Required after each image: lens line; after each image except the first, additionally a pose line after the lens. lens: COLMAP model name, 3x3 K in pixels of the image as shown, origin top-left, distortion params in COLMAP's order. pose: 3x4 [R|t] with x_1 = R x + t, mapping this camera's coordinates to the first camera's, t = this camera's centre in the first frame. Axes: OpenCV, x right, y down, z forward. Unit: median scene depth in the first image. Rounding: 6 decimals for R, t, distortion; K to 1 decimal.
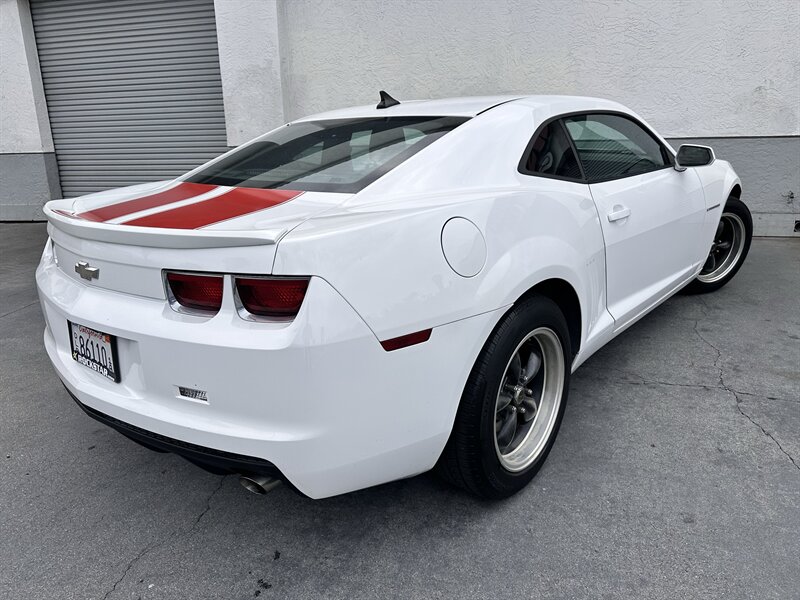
lens RADIAL K [[563.5, 0, 395.7], [0, 563.5, 297.9], [0, 0, 1]] dist [0.028229, -0.035811]
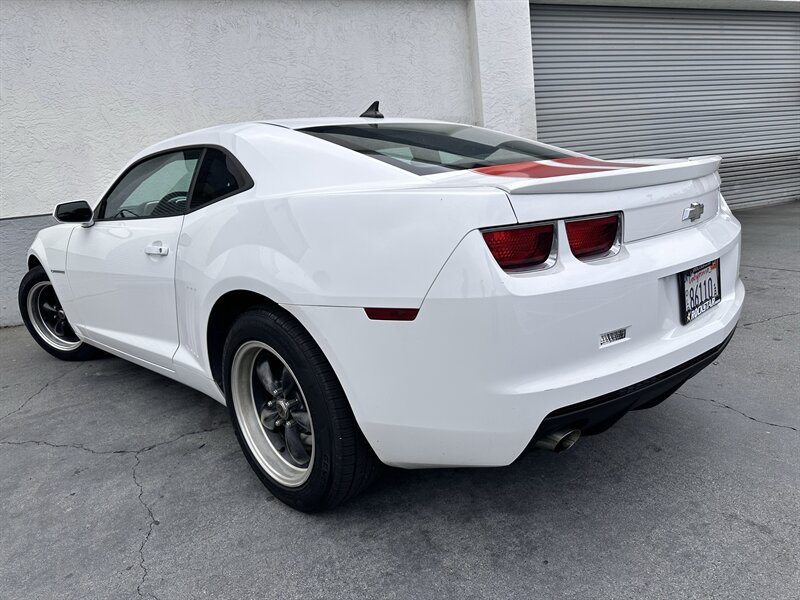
lens RADIAL K [[563.5, 0, 400.0], [0, 563.5, 305.2], [0, 0, 1]] dist [0.028229, -0.035811]
pose [[0.788296, -0.180589, 0.588198, -0.311491], [0.249031, 0.967803, -0.036614, 0.015968], [-0.562648, 0.175342, 0.807888, 0.197945]]
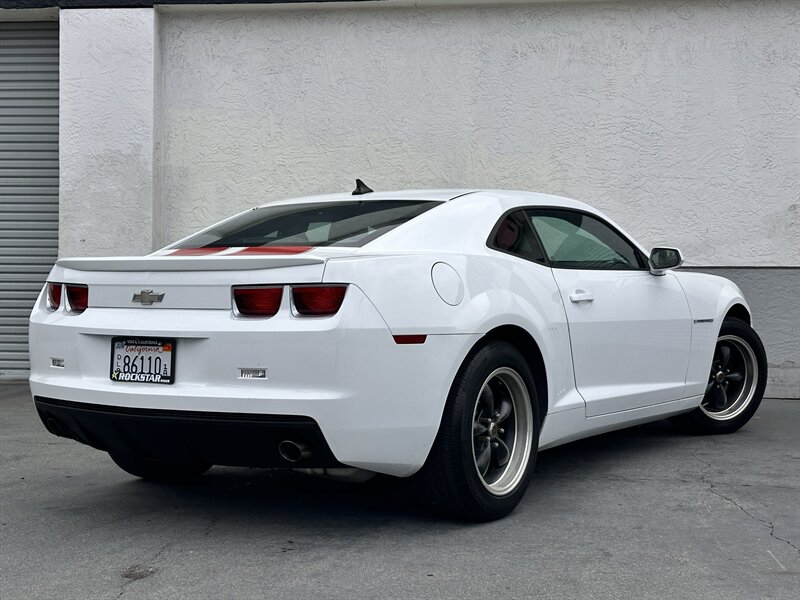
lens RADIAL K [[1185.8, 0, 406.8], [0, 1185.8, 298.2], [0, 0, 1]] dist [0.124567, 0.000000]
pose [[0.990910, 0.029761, 0.131193, -0.180643], [0.007730, 0.961016, -0.276384, 0.380464], [-0.134304, 0.274886, 0.952050, -0.876584]]
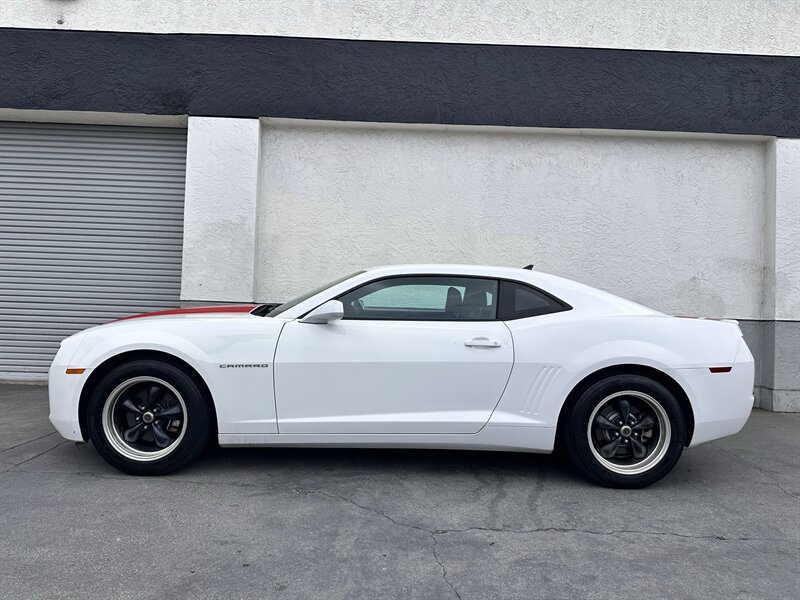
lens RADIAL K [[563.5, 0, 400.2], [0, 563.5, 303.2], [0, 0, 1]] dist [0.028229, -0.035811]
pose [[0.961293, 0.058016, 0.269350, -0.480793], [0.023608, 0.956642, -0.290307, 0.008482], [-0.274514, 0.285429, 0.918244, 0.201646]]
